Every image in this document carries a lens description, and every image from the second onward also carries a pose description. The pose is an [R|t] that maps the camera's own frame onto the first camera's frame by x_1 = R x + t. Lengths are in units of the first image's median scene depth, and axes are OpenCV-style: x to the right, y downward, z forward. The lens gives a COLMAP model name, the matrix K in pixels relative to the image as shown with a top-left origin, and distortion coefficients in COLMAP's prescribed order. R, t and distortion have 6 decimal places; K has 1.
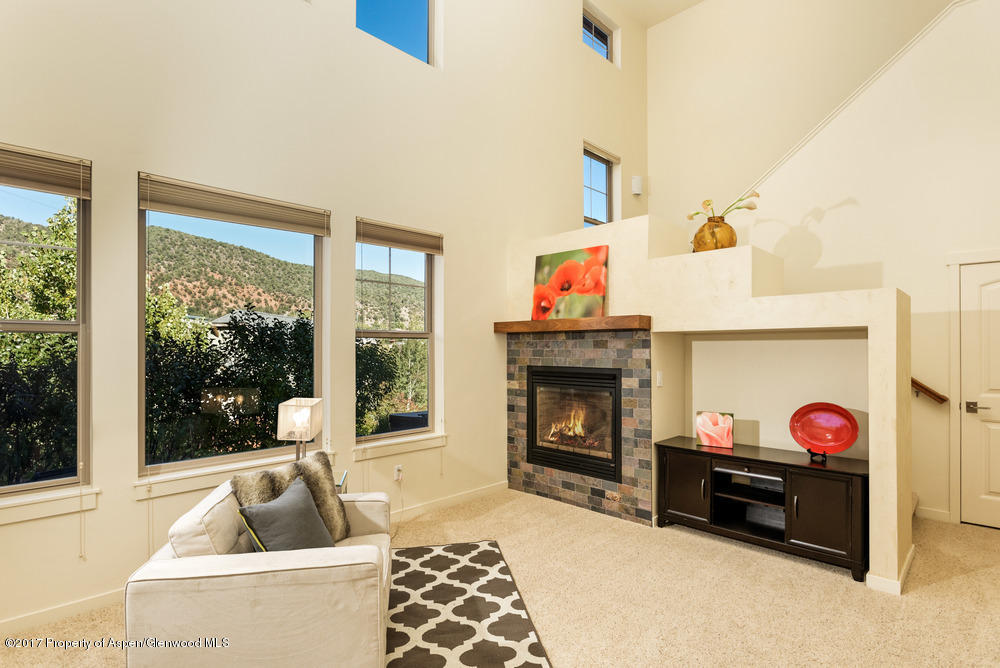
lens RADIAL K [[483.9, 0, 493.7], [0, 483.9, 344.8], [0, 0, 1]] dist [-0.011570, 0.000496]
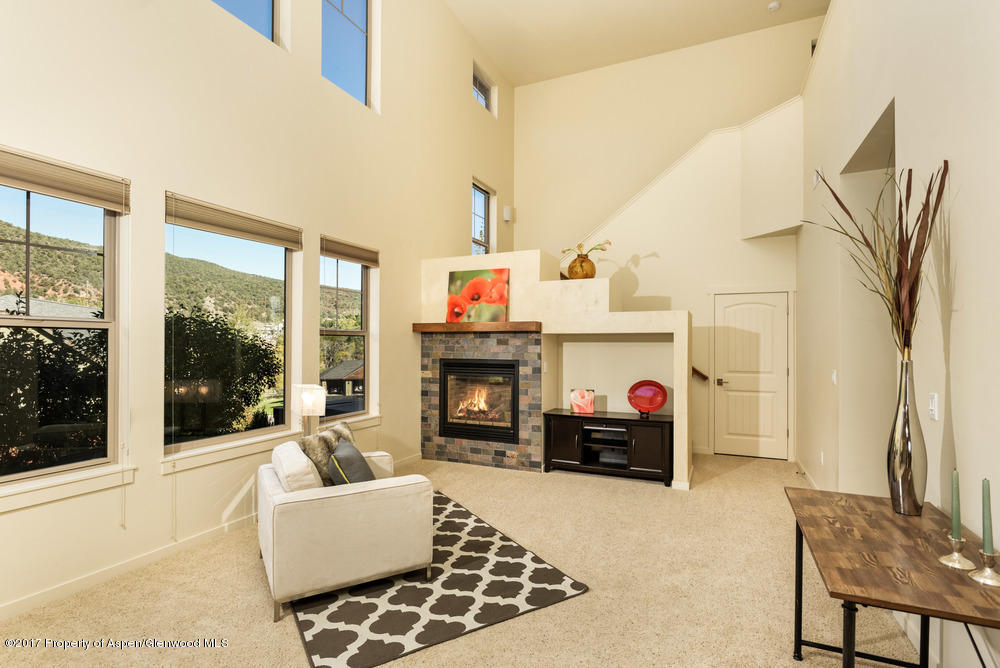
lens RADIAL K [[483.9, 0, 494.2], [0, 483.9, 339.2], [0, 0, 1]] dist [-0.011570, 0.000496]
pose [[0.936676, 0.008074, 0.350103, -0.285314], [-0.006859, 0.999965, -0.004710, -0.002255], [-0.350129, 0.002010, 0.936699, -0.258829]]
